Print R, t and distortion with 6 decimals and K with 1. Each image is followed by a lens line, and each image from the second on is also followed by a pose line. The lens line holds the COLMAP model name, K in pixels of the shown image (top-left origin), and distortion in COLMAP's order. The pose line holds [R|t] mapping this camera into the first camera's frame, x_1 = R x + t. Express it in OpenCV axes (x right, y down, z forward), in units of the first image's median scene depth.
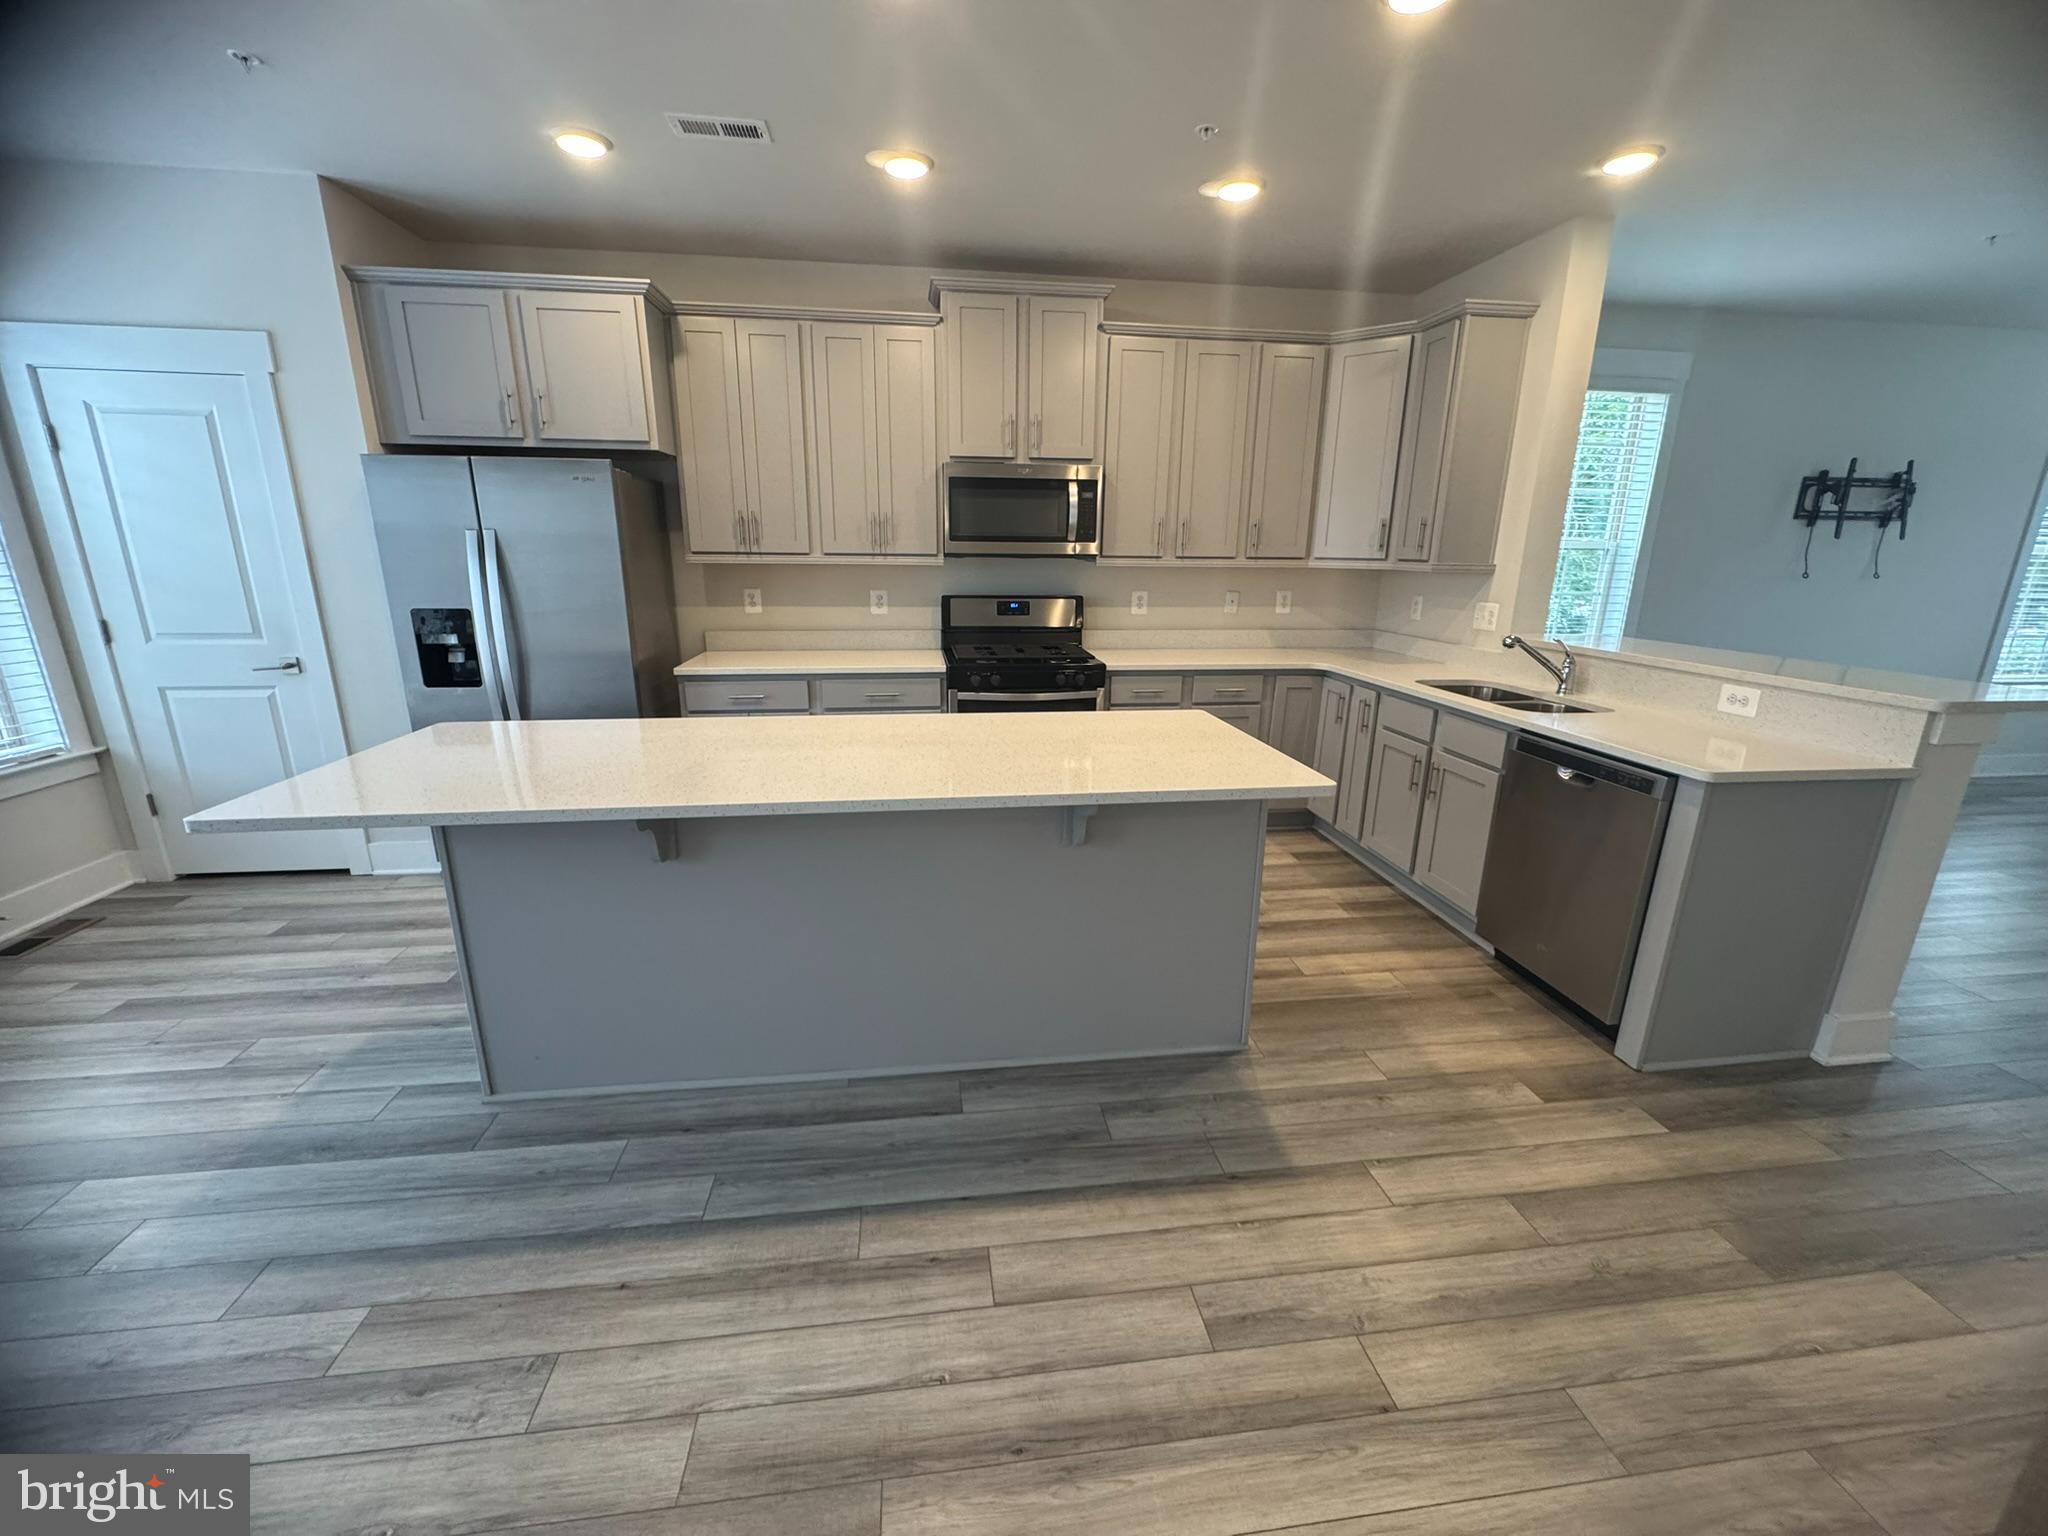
lens RADIAL K [[817.0, 0, 1024.0], [0, 817.0, 768.0], [0, 0, 1]] dist [0.000286, -0.000219]
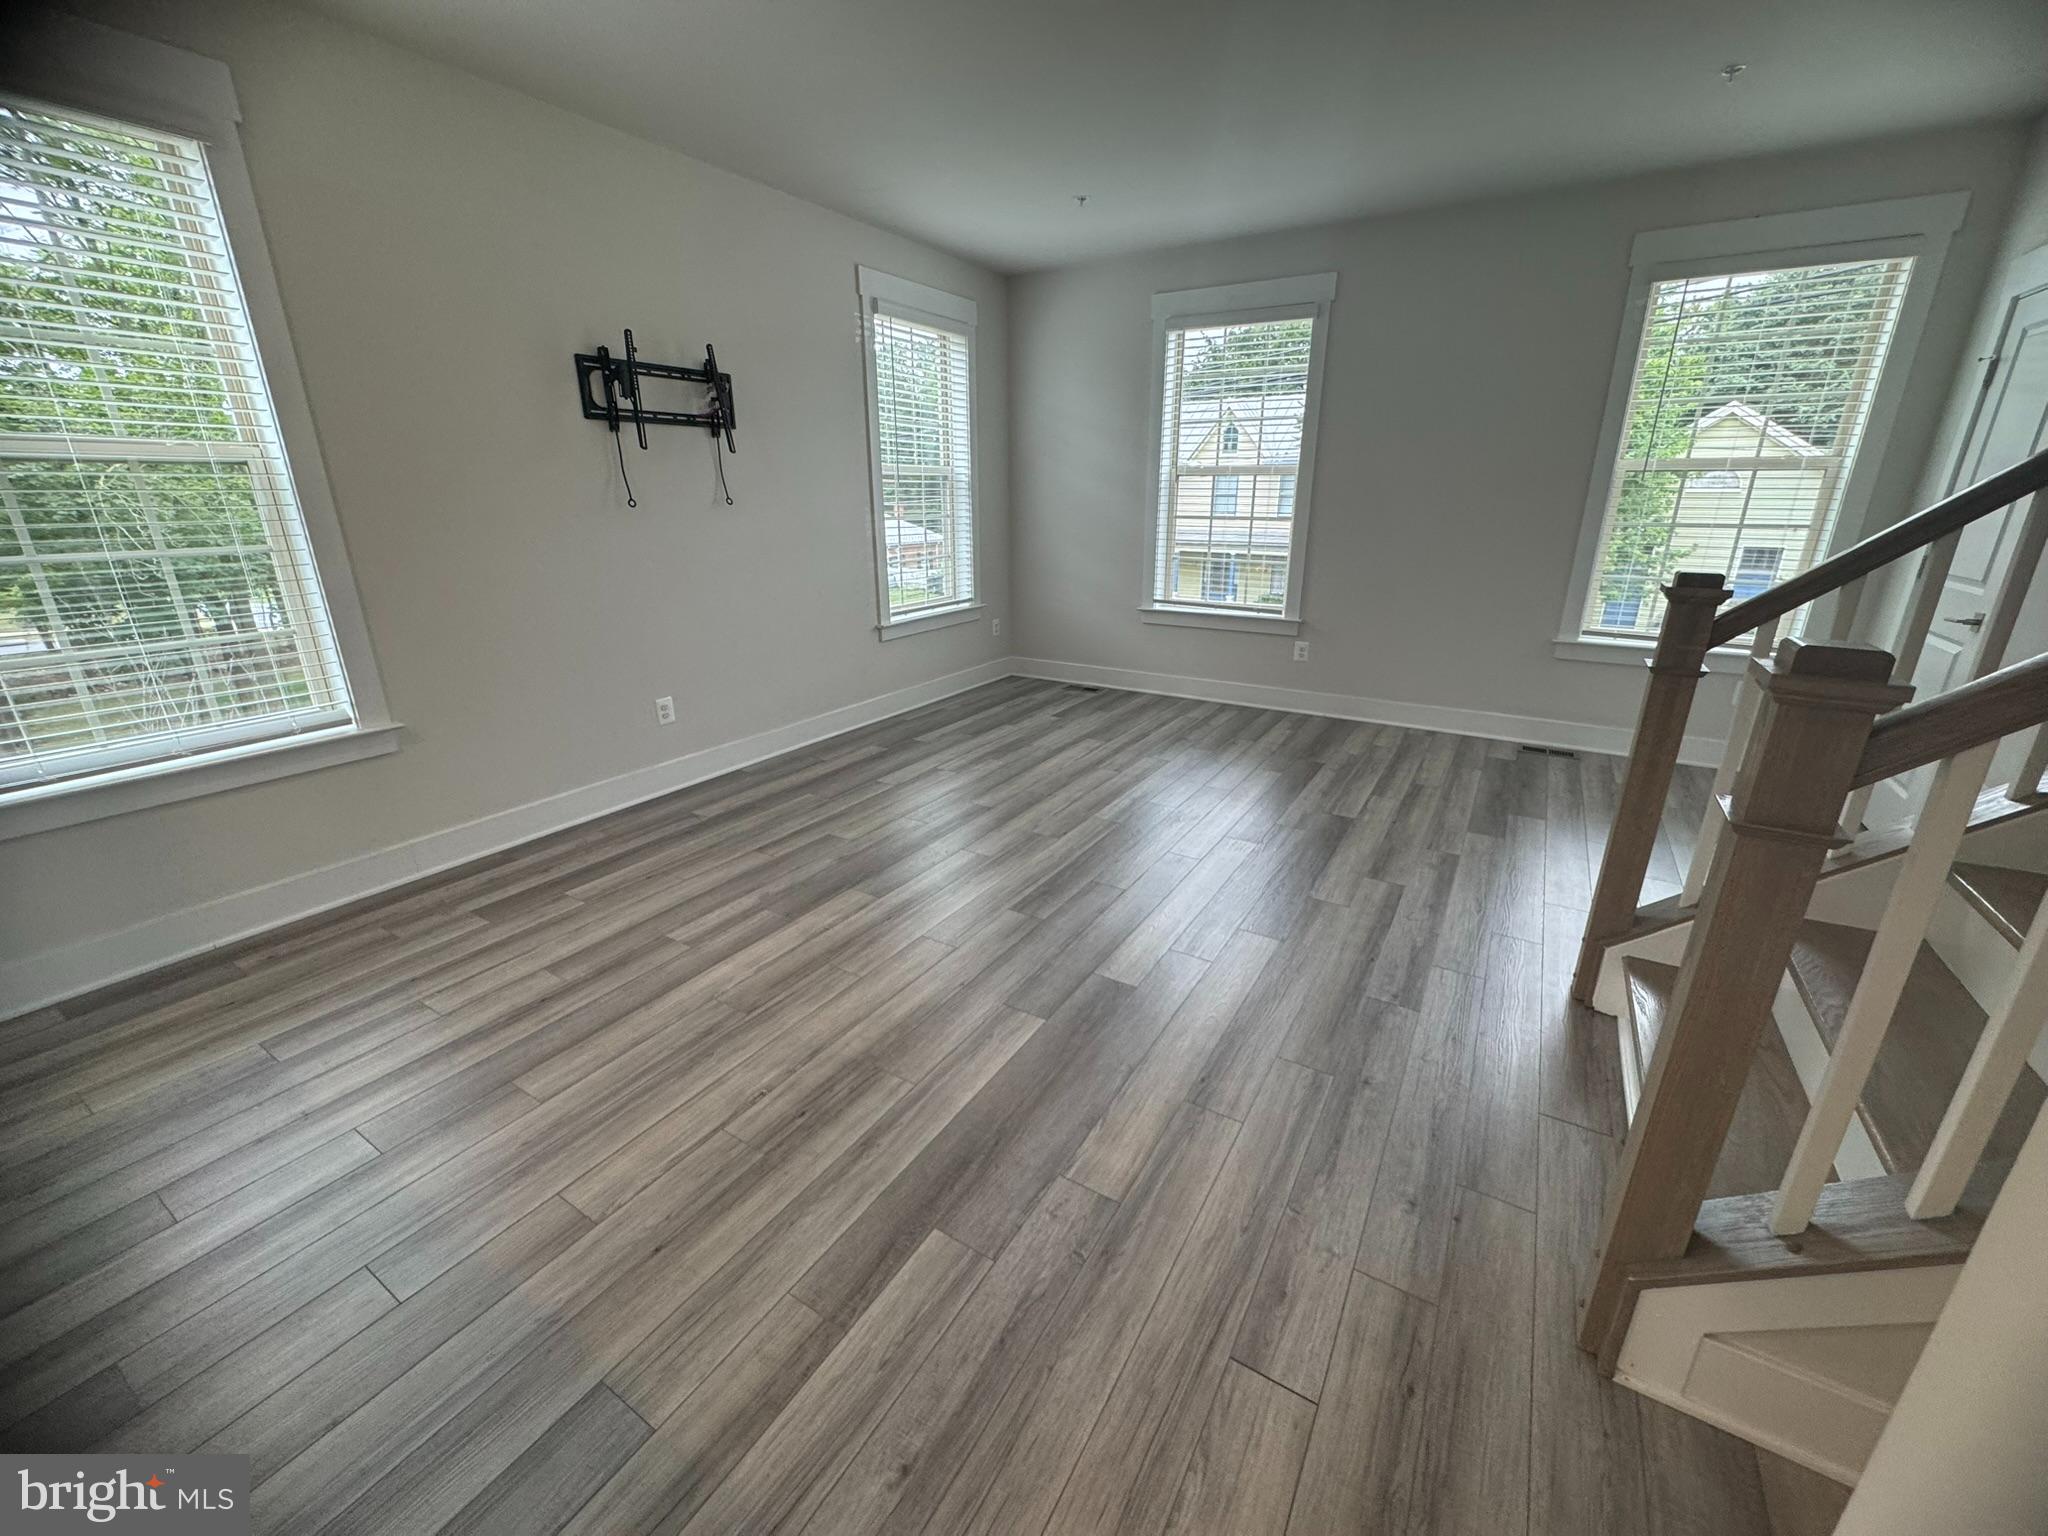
lens RADIAL K [[817.0, 0, 1024.0], [0, 817.0, 768.0], [0, 0, 1]] dist [0.000286, -0.000219]
pose [[0.633651, -0.263475, 0.727370, 0.877719], [0.207782, 0.963632, 0.168045, -0.092709], [-0.745193, 0.044653, 0.665352, 0.421035]]
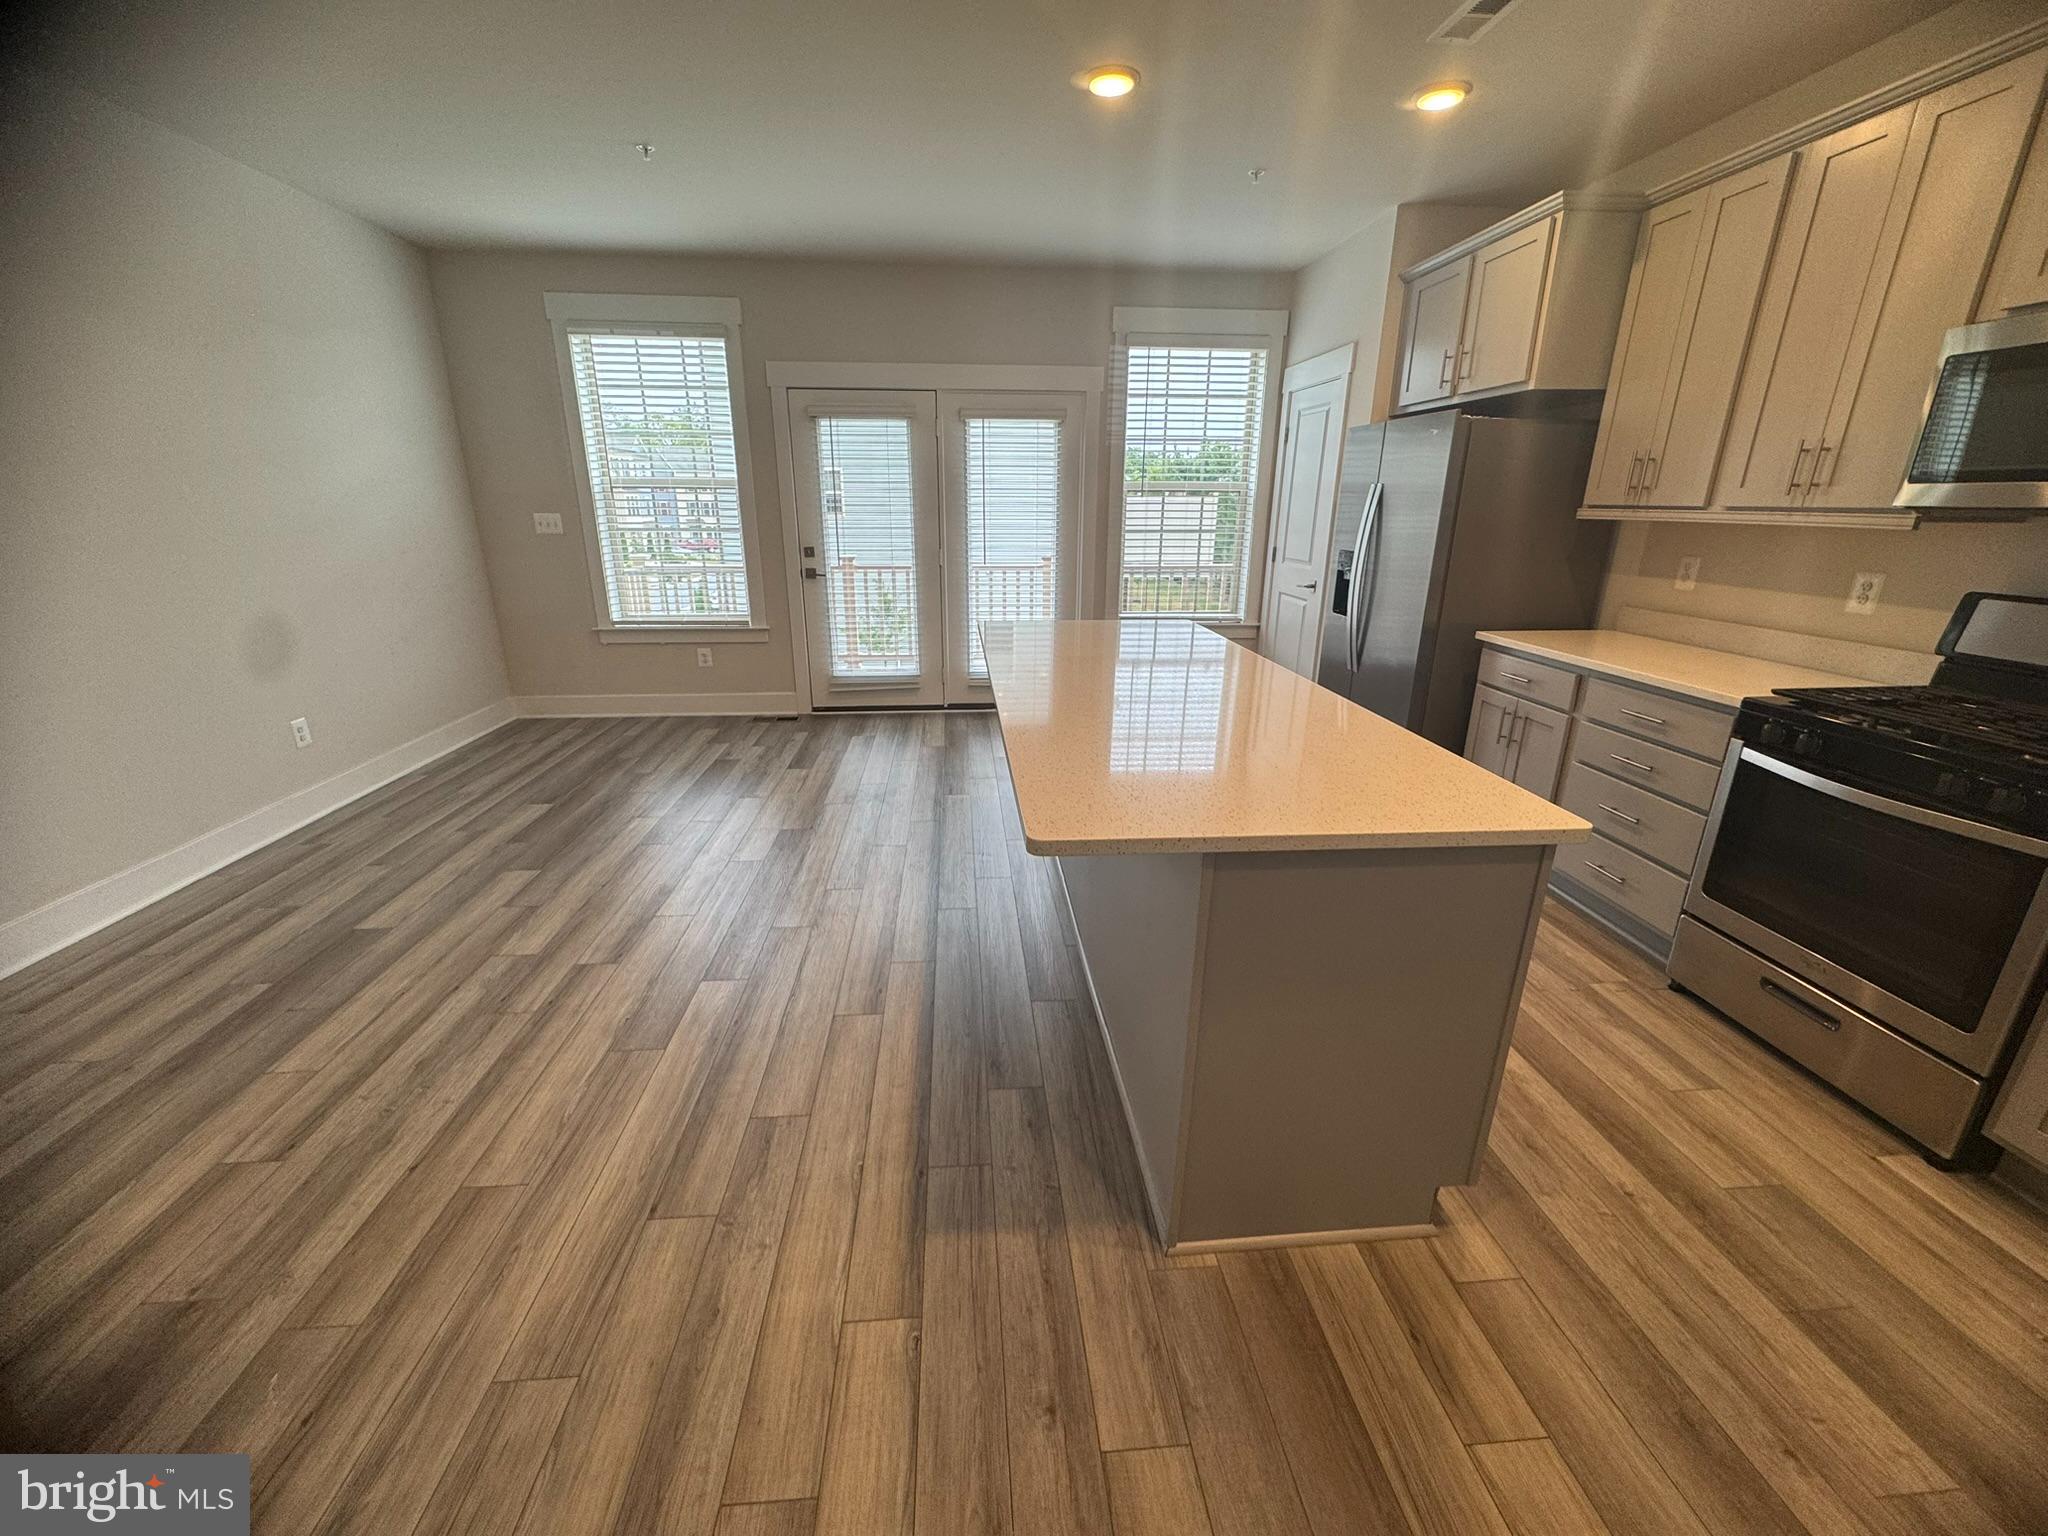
lens RADIAL K [[817.0, 0, 1024.0], [0, 817.0, 768.0], [0, 0, 1]] dist [0.000286, -0.000219]
pose [[-0.051735, 0.303016, -0.951580, 0.582094], [-0.267823, 0.913742, 0.305527, -0.137423], [0.962078, 0.270662, 0.033882, 0.560179]]
